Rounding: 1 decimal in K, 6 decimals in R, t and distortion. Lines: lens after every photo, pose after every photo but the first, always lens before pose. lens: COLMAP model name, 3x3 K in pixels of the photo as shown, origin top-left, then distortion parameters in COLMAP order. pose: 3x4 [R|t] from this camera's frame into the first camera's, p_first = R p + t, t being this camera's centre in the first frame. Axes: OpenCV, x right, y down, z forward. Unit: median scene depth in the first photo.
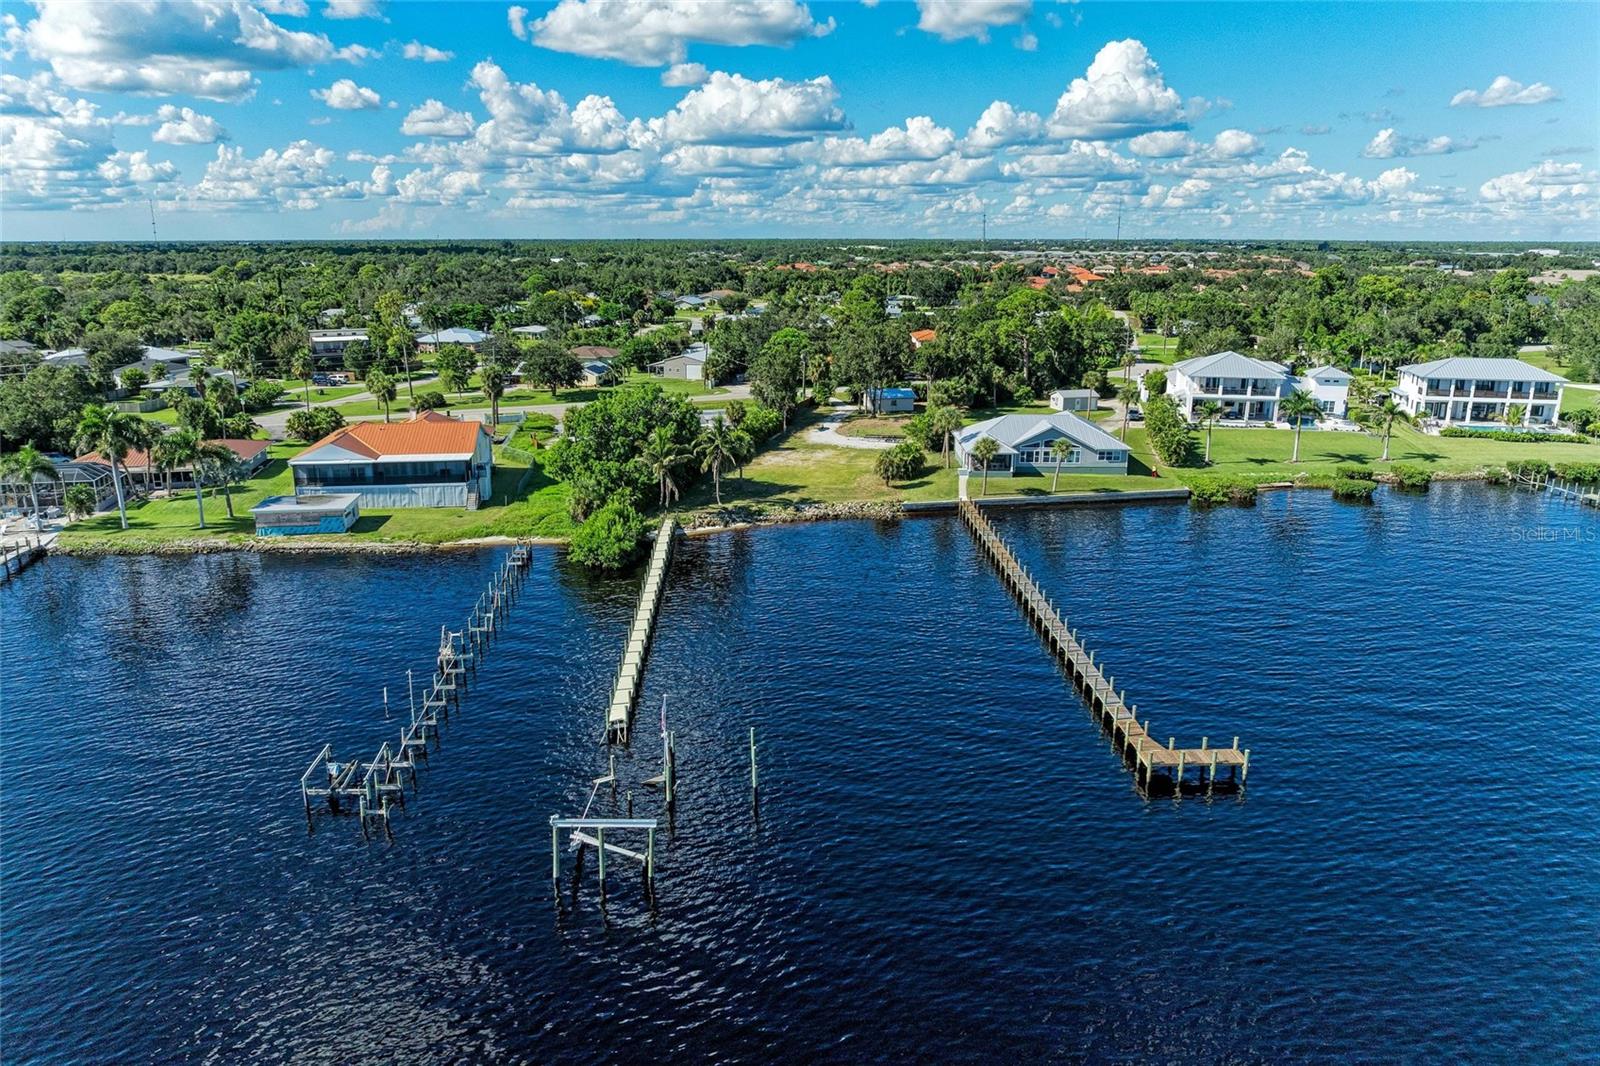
lens RADIAL K [[1119.6, 0, 798.2], [0, 1119.6, 527.6], [0, 0, 1]] dist [-0.021092, 0.004443]
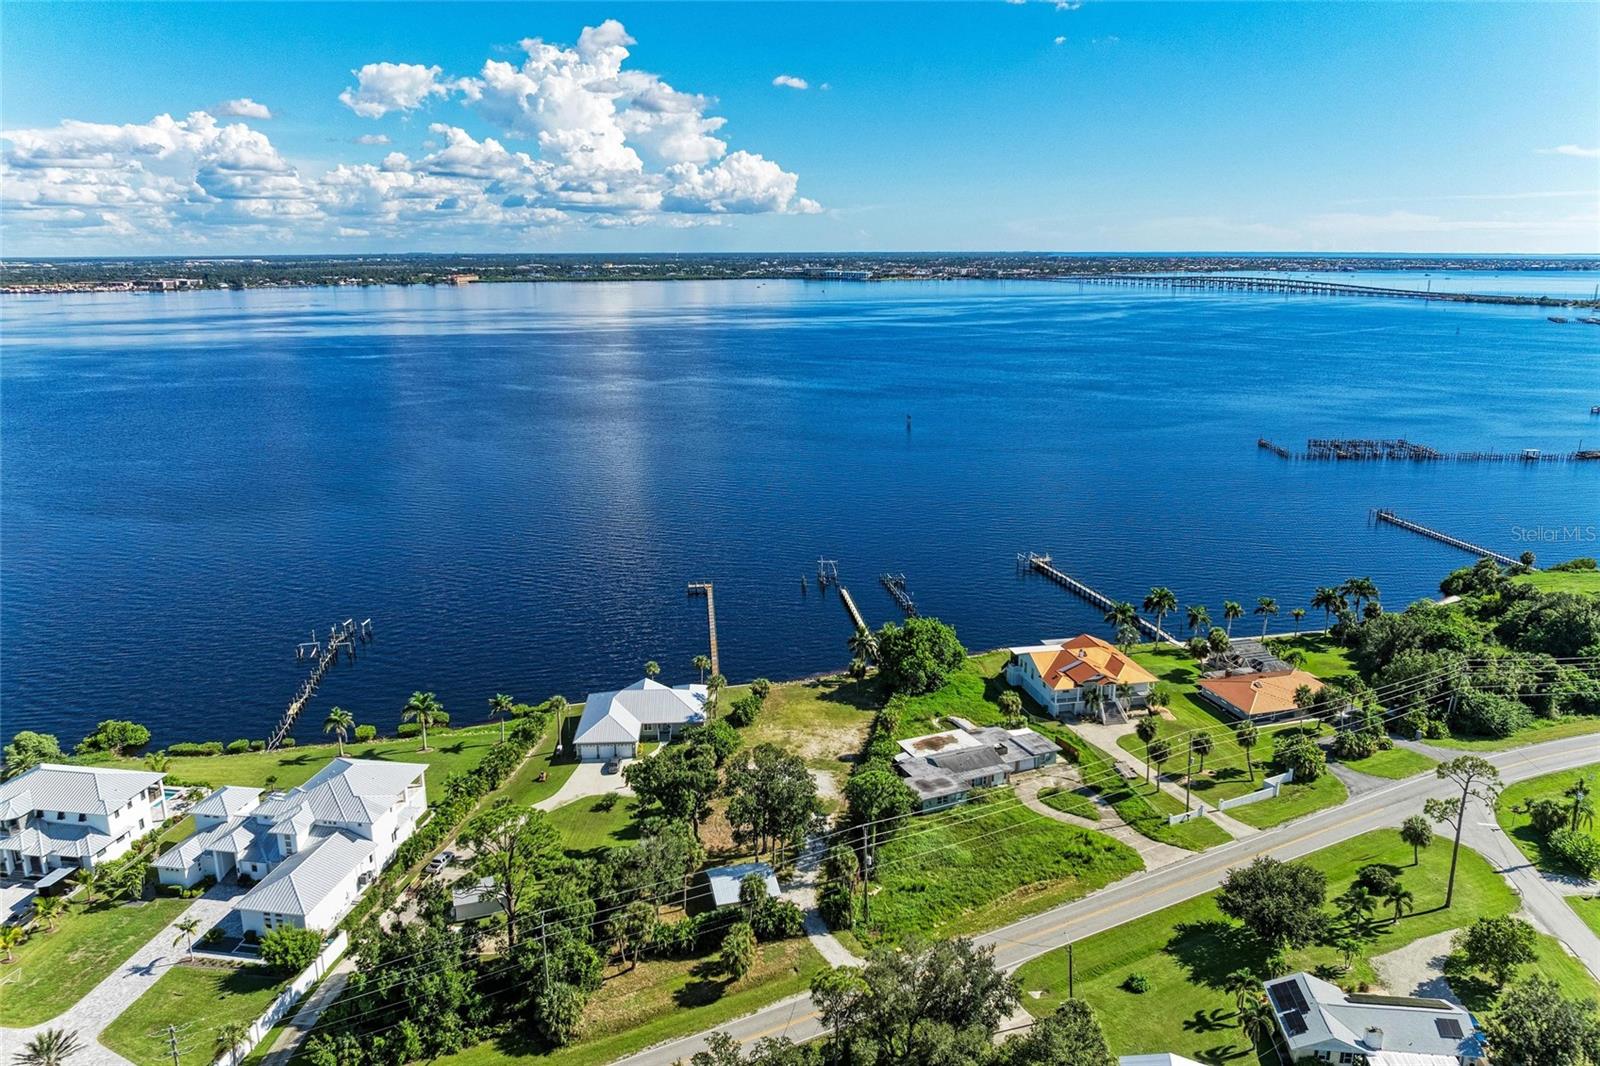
lens RADIAL K [[1119.6, 0, 805.6], [0, 1119.6, 536.7], [0, 0, 1]] dist [-0.021092, 0.004443]
pose [[-0.996948, 0.016023, -0.076404, 0.104280], [-0.023095, 0.874365, 0.484720, -0.749253], [0.074572, 0.485005, -0.871326, 1.725437]]
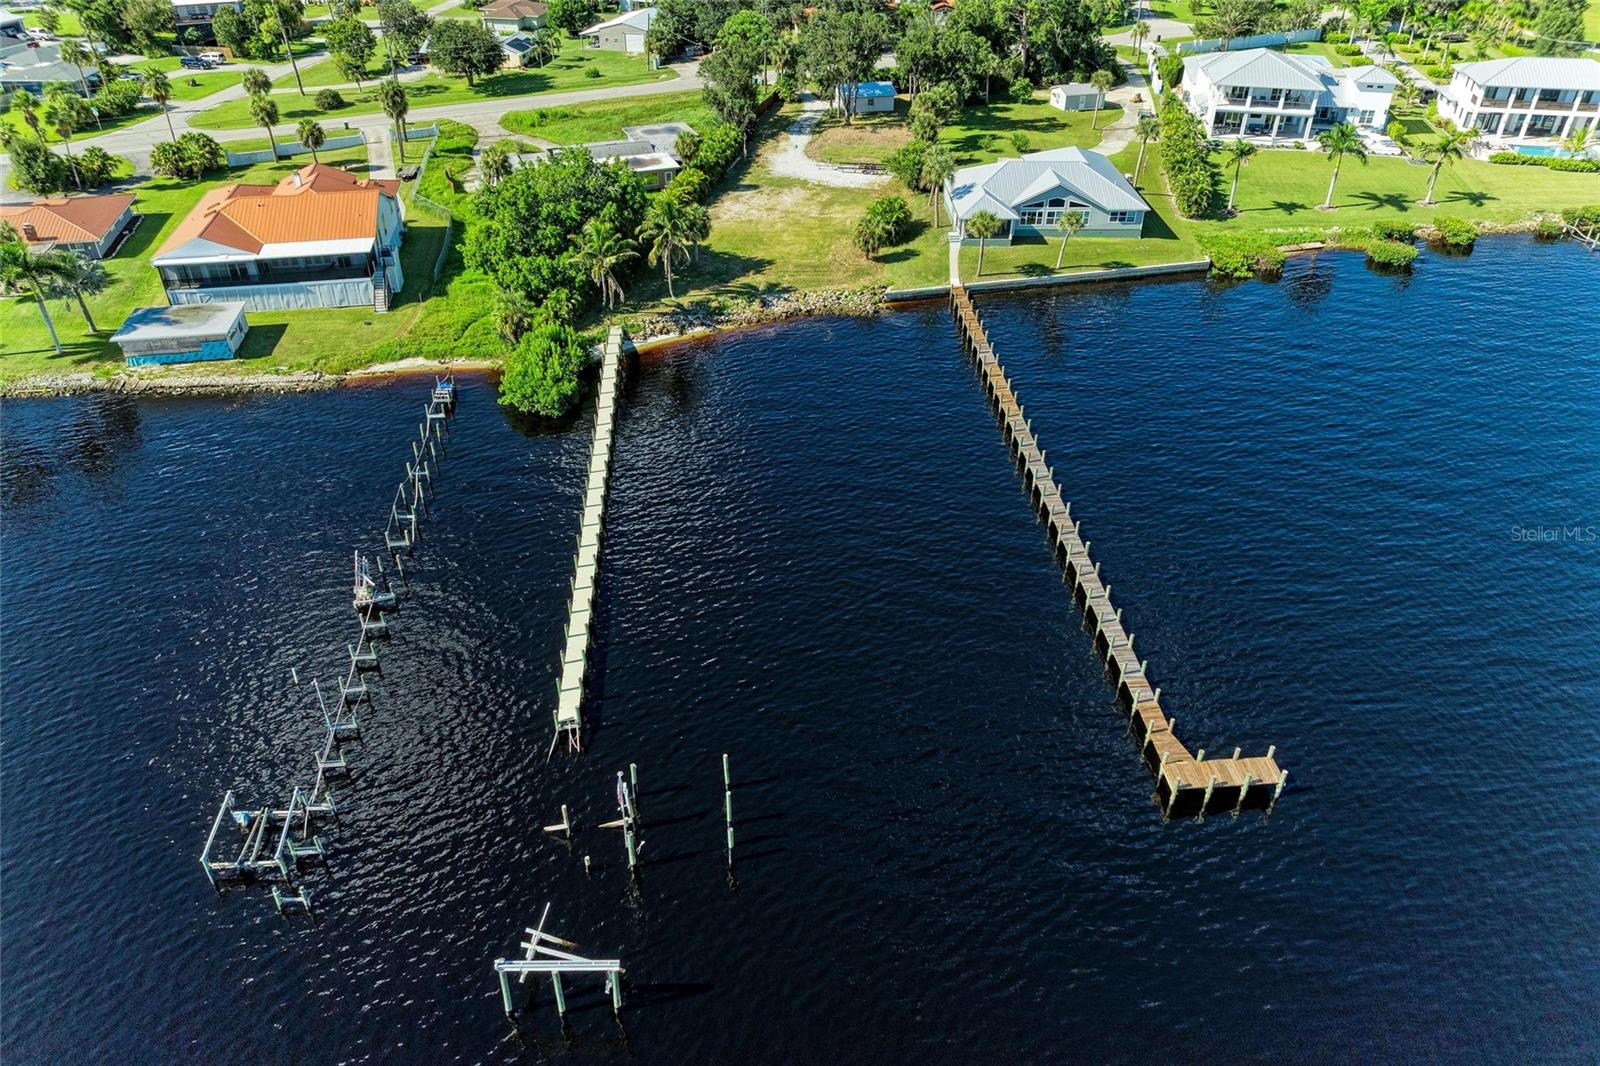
lens RADIAL K [[1119.6, 0, 818.4], [0, 1119.6, 532.3], [0, 0, 1]] dist [-0.021092, 0.004443]
pose [[0.998711, -0.026754, 0.043131, -0.000579], [0.010377, 0.939468, 0.342480, -0.105842], [-0.049683, -0.341591, 0.938535, 0.092745]]
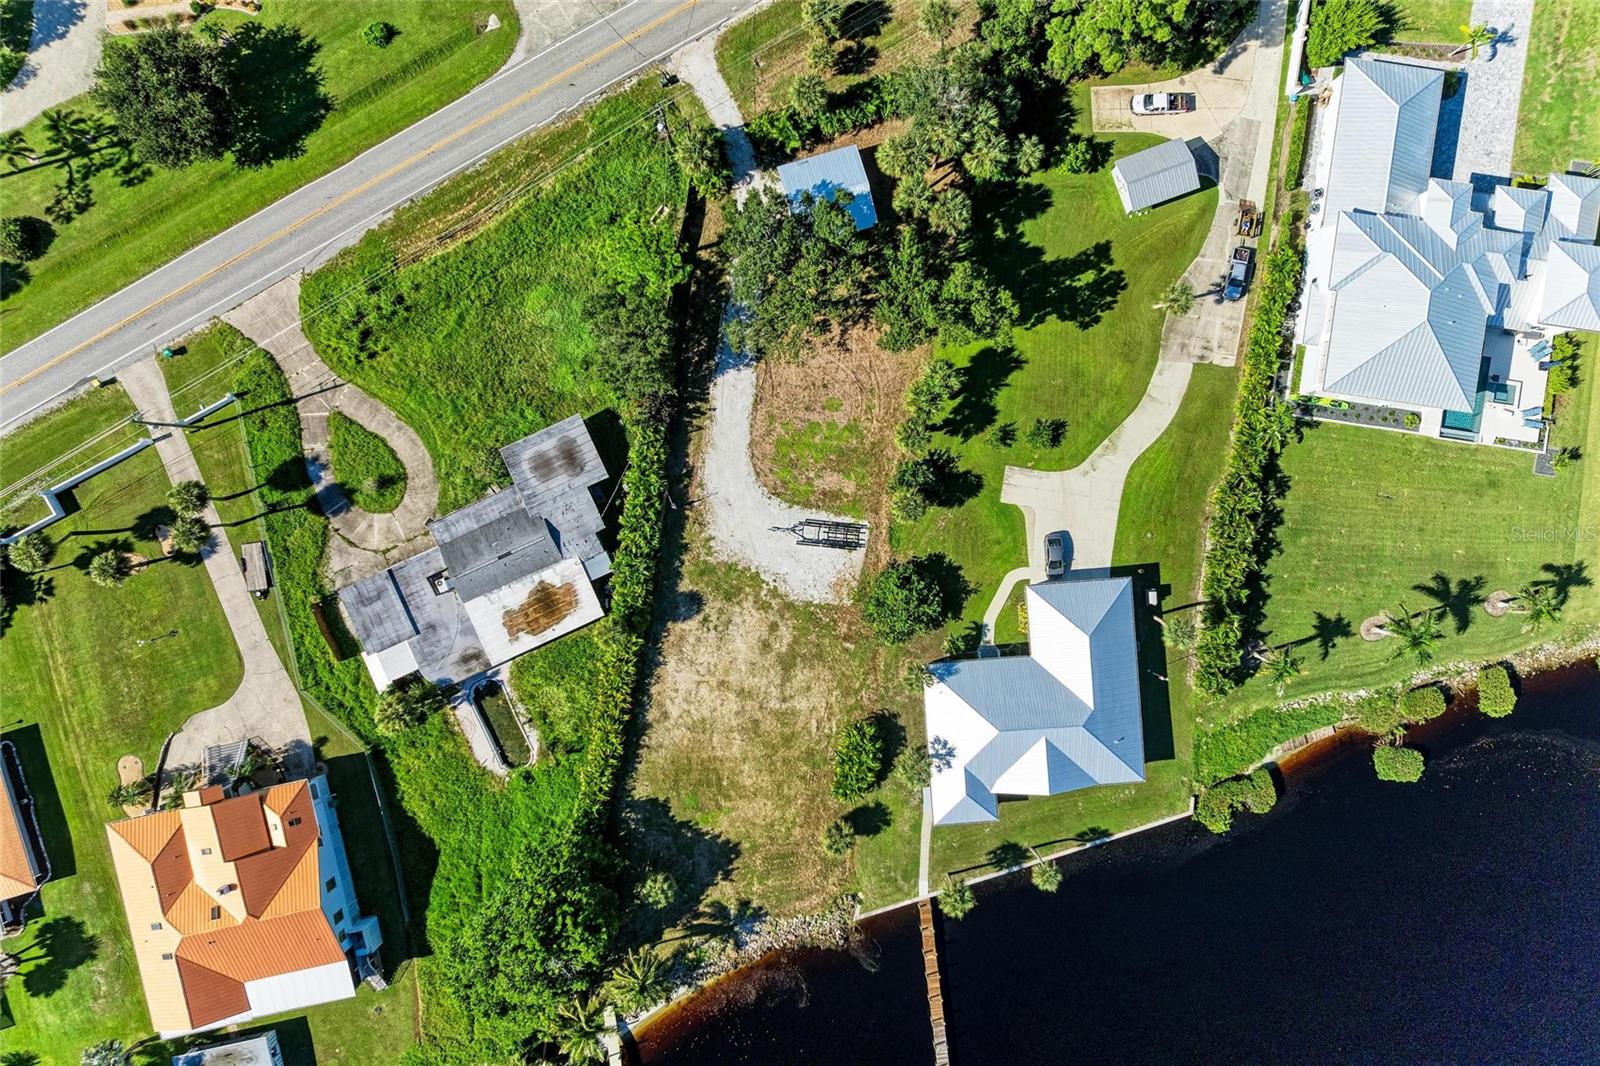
lens RADIAL K [[1119.6, 0, 807.6], [0, 1119.6, 534.3], [0, 0, 1]] dist [-0.021092, 0.004443]
pose [[0.995663, -0.092839, -0.006013, 0.065945], [0.028733, 0.245384, 0.969000, -0.700615], [-0.088486, -0.964970, 0.246987, 0.793484]]
